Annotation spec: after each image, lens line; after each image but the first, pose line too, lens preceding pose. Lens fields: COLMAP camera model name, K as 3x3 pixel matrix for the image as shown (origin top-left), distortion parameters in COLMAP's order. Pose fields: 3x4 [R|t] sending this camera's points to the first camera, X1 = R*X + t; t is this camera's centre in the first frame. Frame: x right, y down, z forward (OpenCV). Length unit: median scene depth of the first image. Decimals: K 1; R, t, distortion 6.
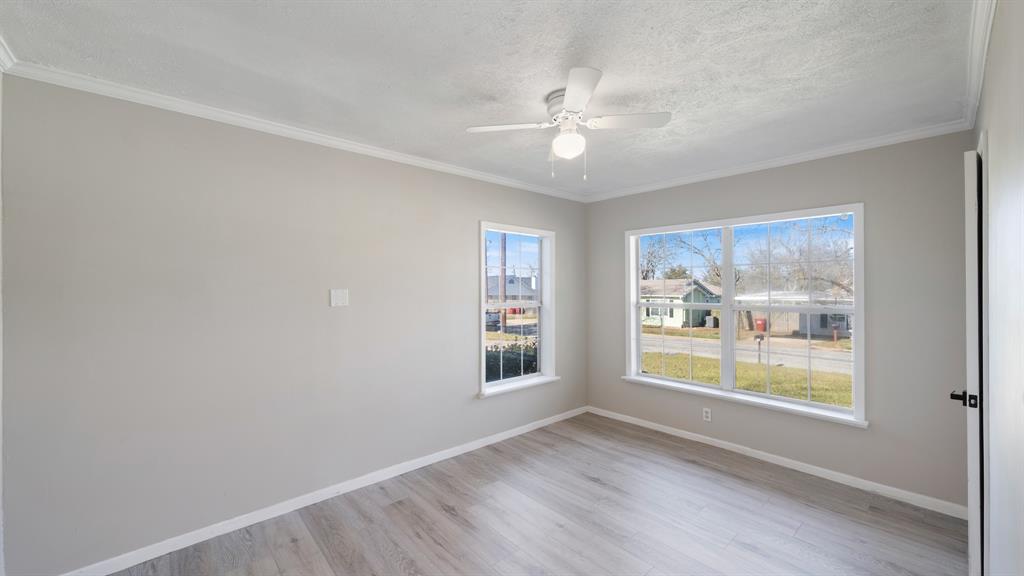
lens RADIAL K [[393.0, 0, 512.0], [0, 393.0, 288.0], [0, 0, 1]] dist [0.000132, 0.000047]
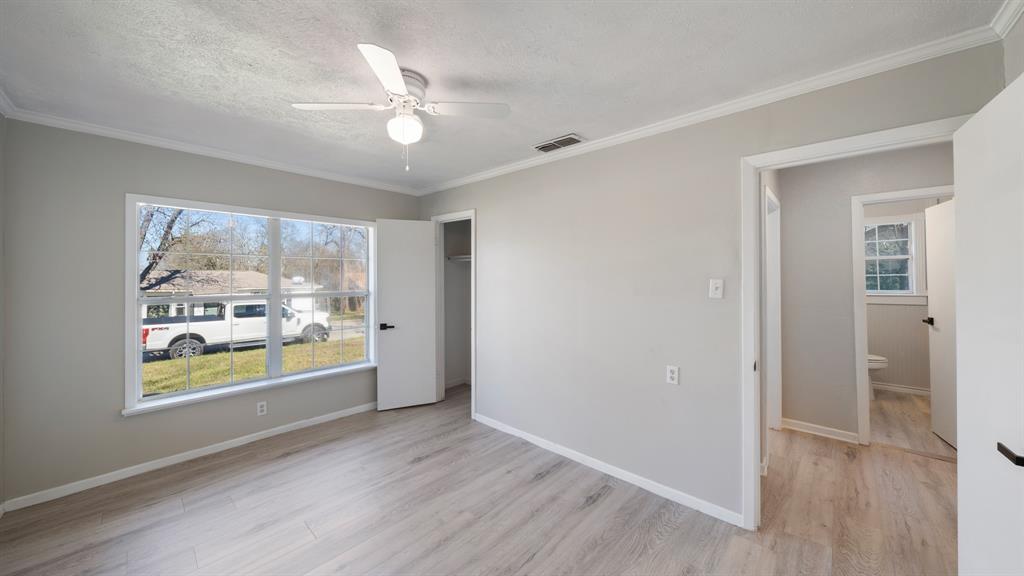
lens RADIAL K [[354.1, 0, 509.7], [0, 354.1, 274.5], [0, 0, 1]] dist [-0.002892, -0.000186]
pose [[-0.078985, 0.008884, 0.996836, -0.444142], [0.001312, 0.999960, -0.008808, 0.000858], [-0.996875, 0.000612, -0.078994, 0.485636]]
